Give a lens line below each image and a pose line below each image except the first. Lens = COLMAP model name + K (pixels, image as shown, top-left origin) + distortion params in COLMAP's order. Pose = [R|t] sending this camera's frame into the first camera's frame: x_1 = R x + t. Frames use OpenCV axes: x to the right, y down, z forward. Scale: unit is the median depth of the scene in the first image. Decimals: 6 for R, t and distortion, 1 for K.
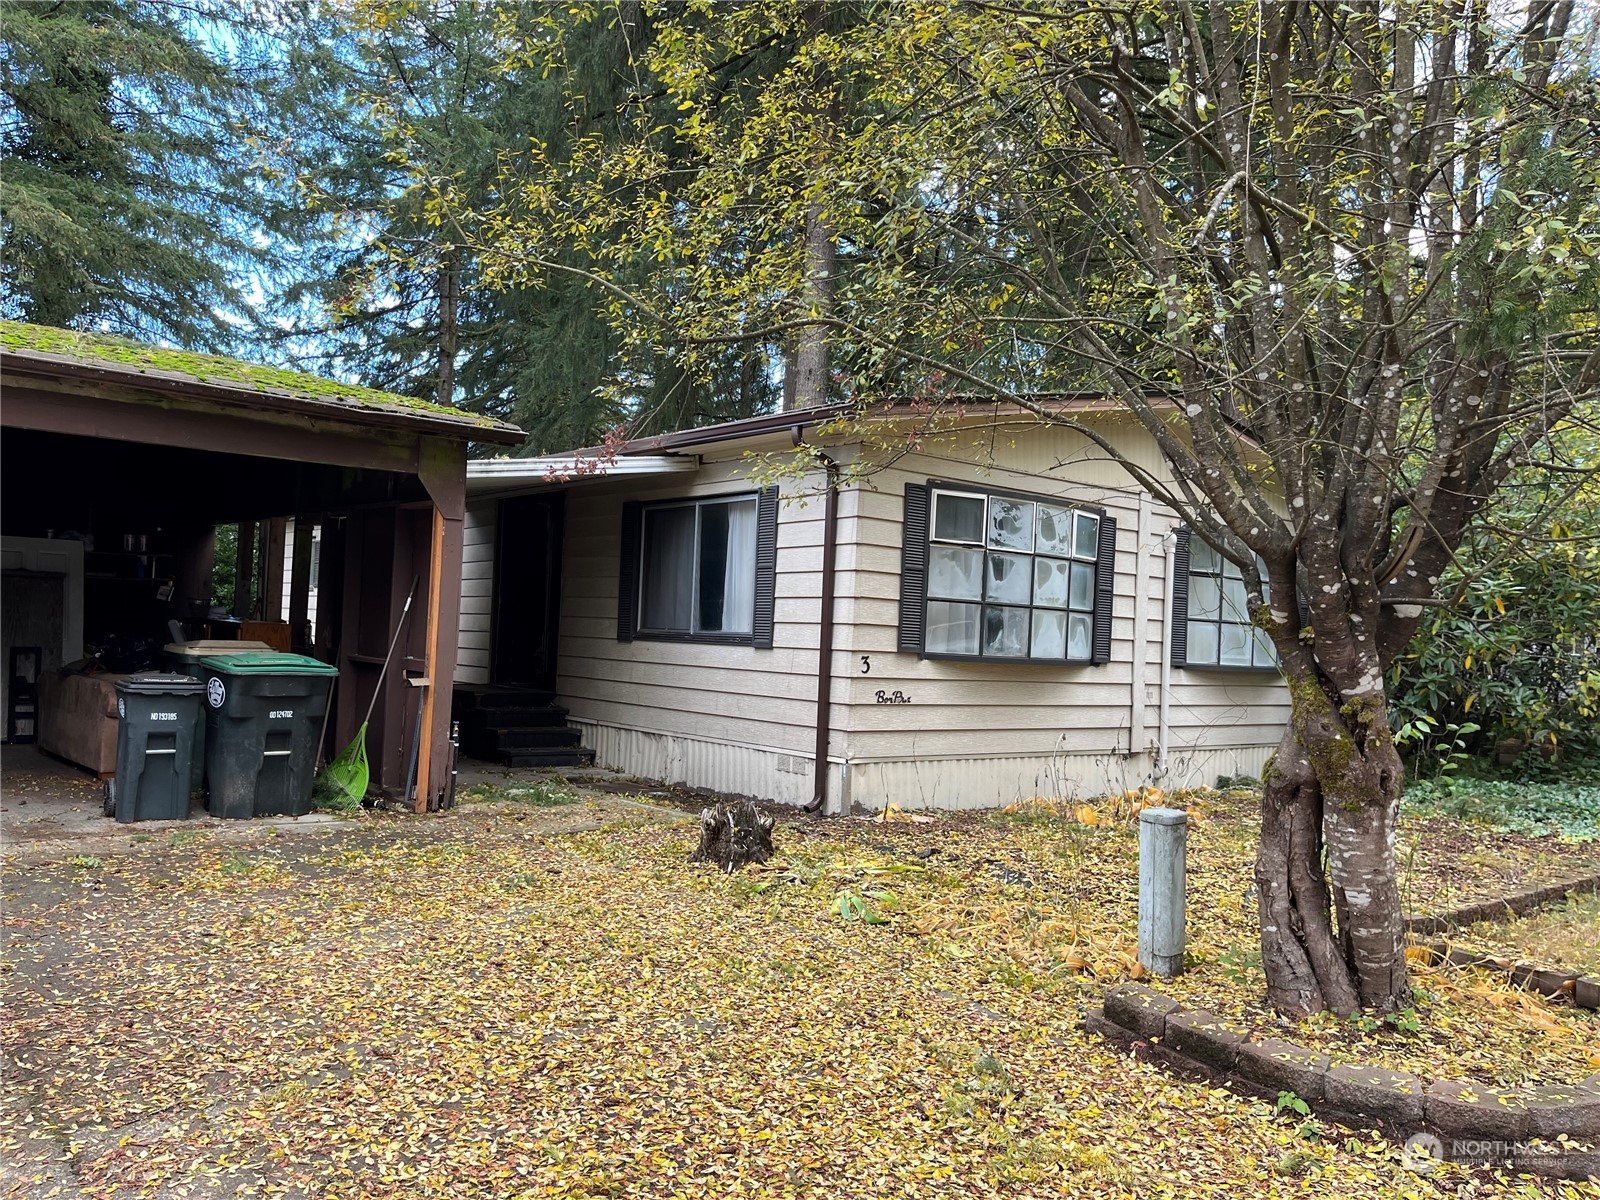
lens RADIAL K [[1197.6, 0, 810.5], [0, 1197.6, 585.7], [0, 0, 1]] dist [0.069847, -0.099691]
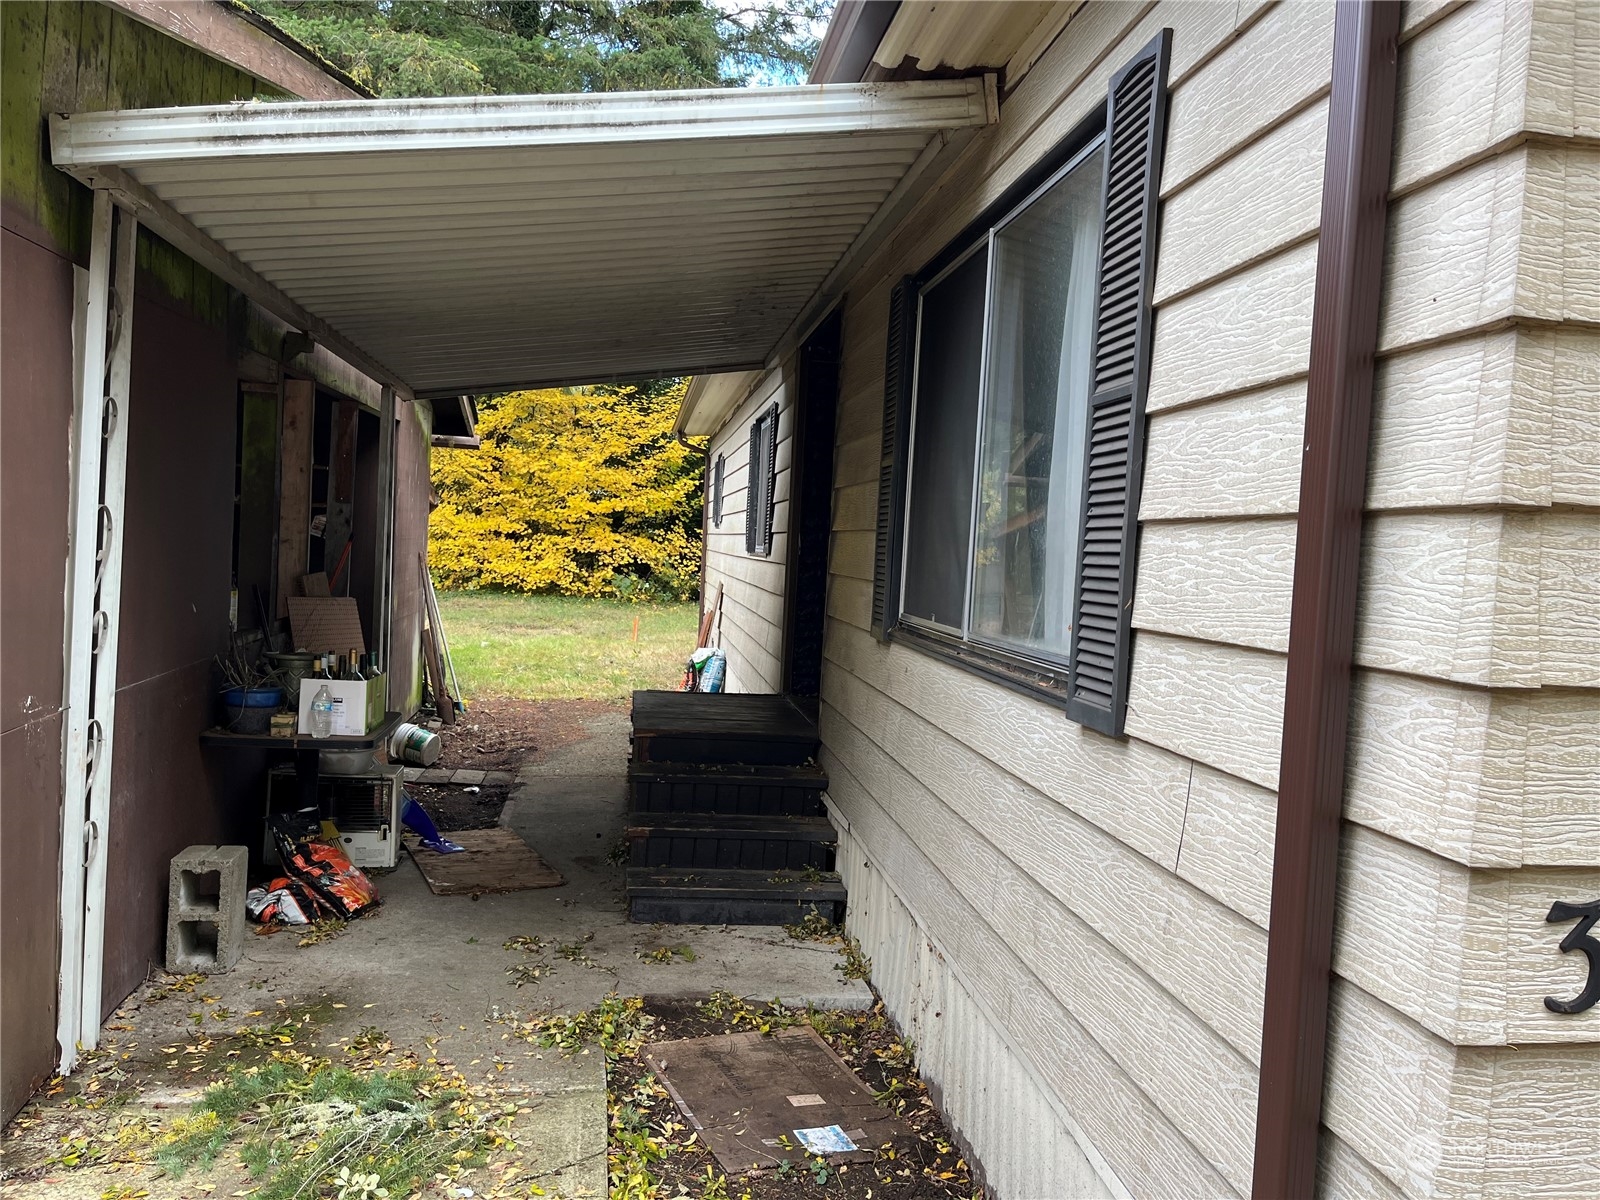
lens RADIAL K [[1197.6, 0, 810.5], [0, 1197.6, 585.7], [0, 0, 1]] dist [0.069847, -0.099691]
pose [[0.842507, 0.023118, -0.538190, 0.041844], [0.002098, 0.998930, 0.046193, 0.011340], [0.538682, -0.040047, 0.841557, 0.766951]]
